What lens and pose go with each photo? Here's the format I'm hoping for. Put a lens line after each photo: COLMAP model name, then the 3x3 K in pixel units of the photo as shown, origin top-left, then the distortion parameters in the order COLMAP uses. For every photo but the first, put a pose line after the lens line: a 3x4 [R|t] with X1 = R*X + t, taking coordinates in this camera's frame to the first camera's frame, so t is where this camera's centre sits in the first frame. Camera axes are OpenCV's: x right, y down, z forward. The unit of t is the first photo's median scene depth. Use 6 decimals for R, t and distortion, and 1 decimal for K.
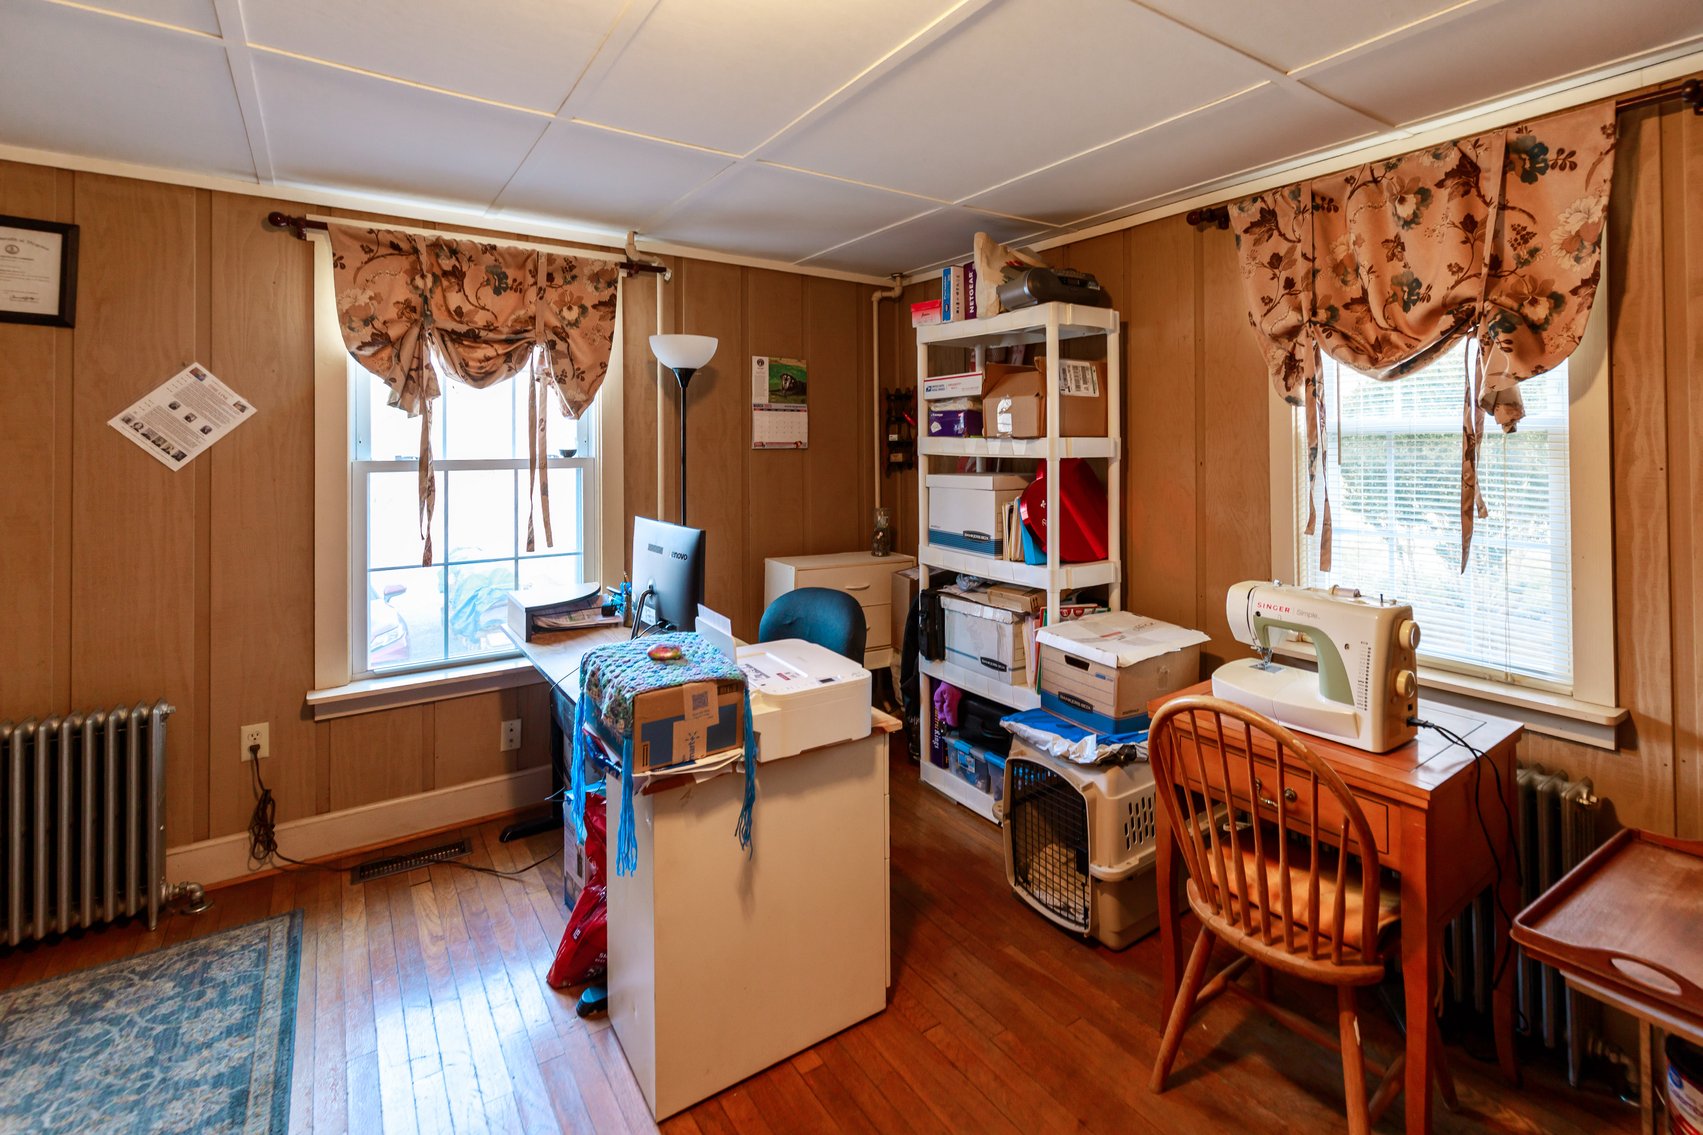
lens RADIAL K [[804.7, 0, 948.2], [0, 804.7, 439.5], [0, 0, 1]] dist [0.006232, -0.001192]
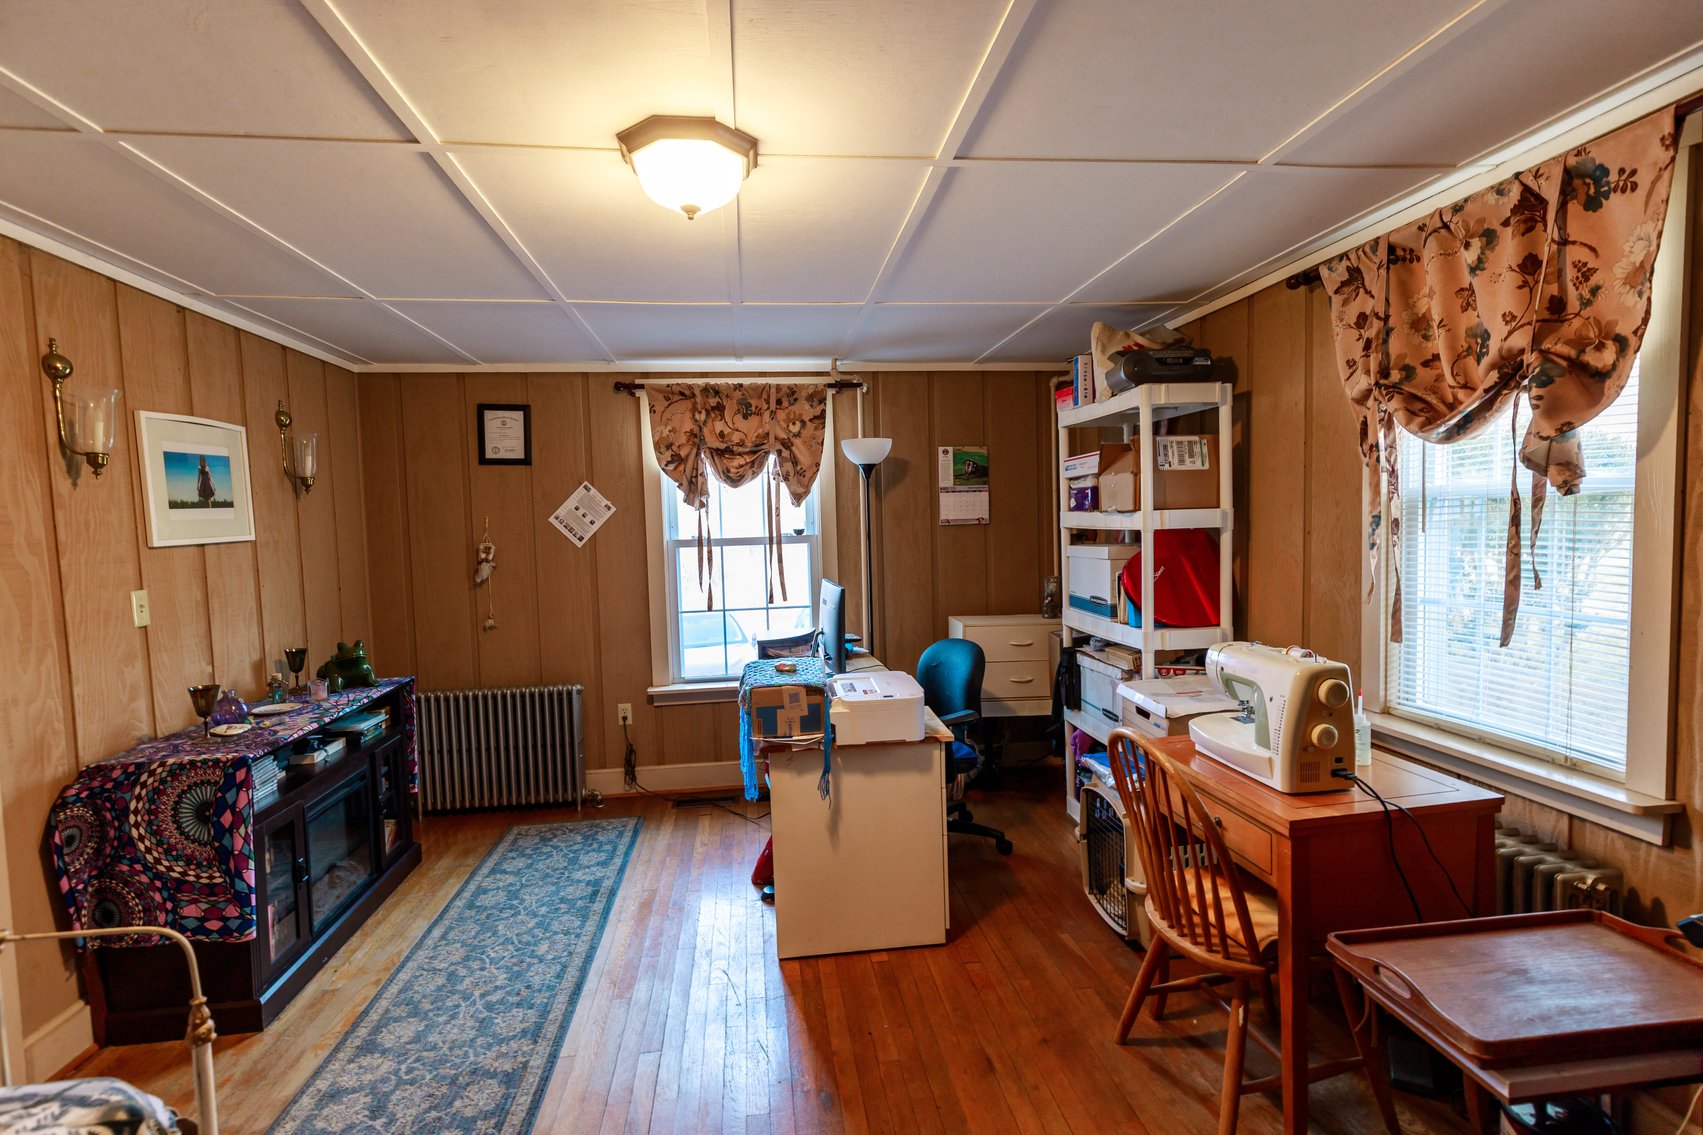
lens RADIAL K [[804.7, 0, 849.0], [0, 804.7, 568.1], [0, 0, 1]] dist [0.006232, -0.001192]
pose [[0.864890, 0.005701, -0.501930, 0.382522], [0.030065, 0.997552, 0.063135, -0.006923], [0.501061, -0.069695, 0.862601, -0.163980]]
